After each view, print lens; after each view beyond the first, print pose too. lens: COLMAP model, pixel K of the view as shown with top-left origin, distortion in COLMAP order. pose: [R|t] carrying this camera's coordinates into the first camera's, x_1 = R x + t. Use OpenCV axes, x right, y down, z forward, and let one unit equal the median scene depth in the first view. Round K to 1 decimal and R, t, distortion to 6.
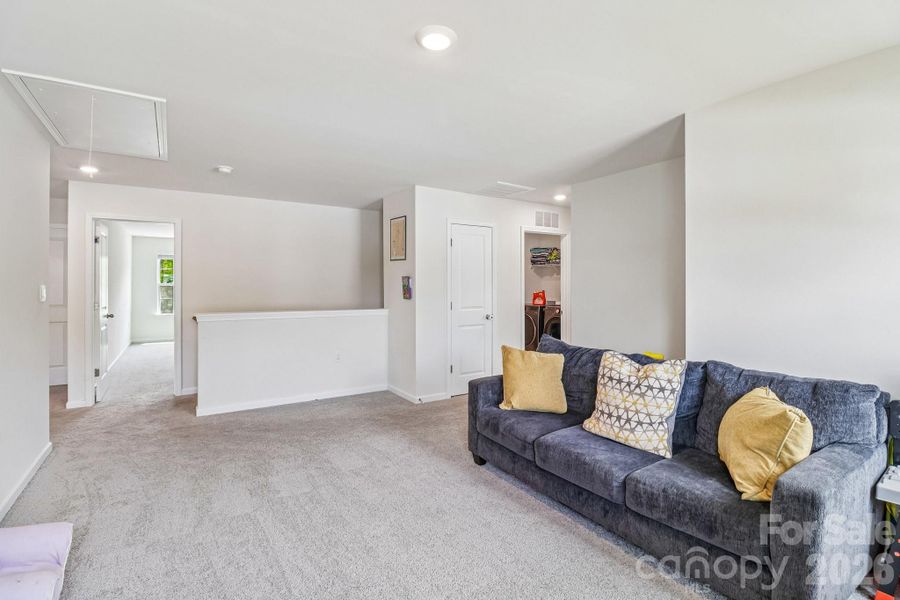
lens RADIAL K [[416.1, 0, 451.8], [0, 416.1, 281.0], [0, 0, 1]] dist [0.025216, -0.011241]
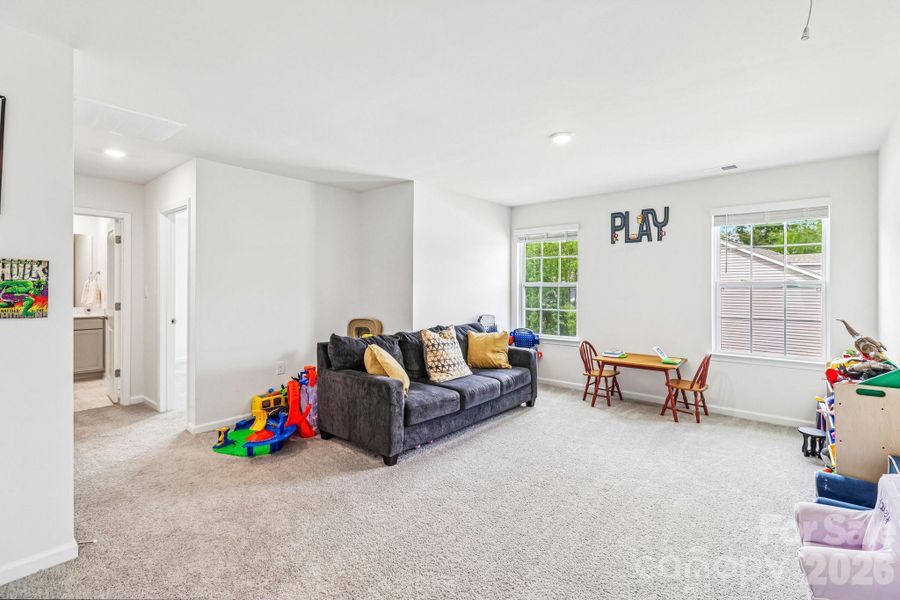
lens RADIAL K [[416.1, 0, 451.8], [0, 416.1, 281.0], [0, 0, 1]] dist [0.025216, -0.011241]
pose [[-0.264294, 0.016822, 0.964295, -1.095835], [-0.008964, 0.999762, -0.019897, 0.023011], [-0.964401, -0.013903, -0.264080, 1.324039]]
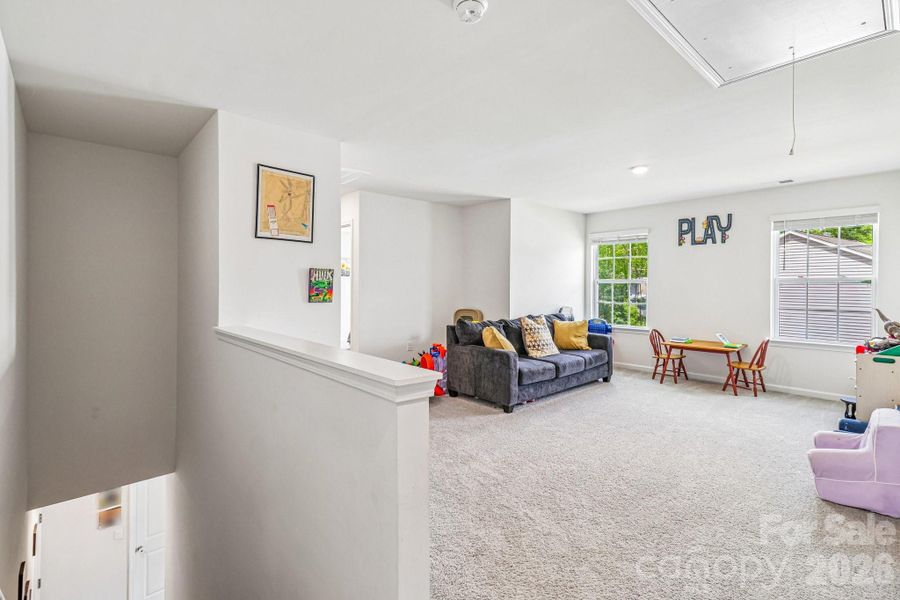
lens RADIAL K [[418.7, 0, 451.9], [0, 418.7, 287.0], [0, 0, 1]] dist [0.027068, -0.007314]
pose [[-0.144231, -0.004102, 0.989536, -1.478188], [-0.005873, 0.999977, 0.003290, 0.026167], [-0.989527, -0.005337, -0.144251, 1.620025]]
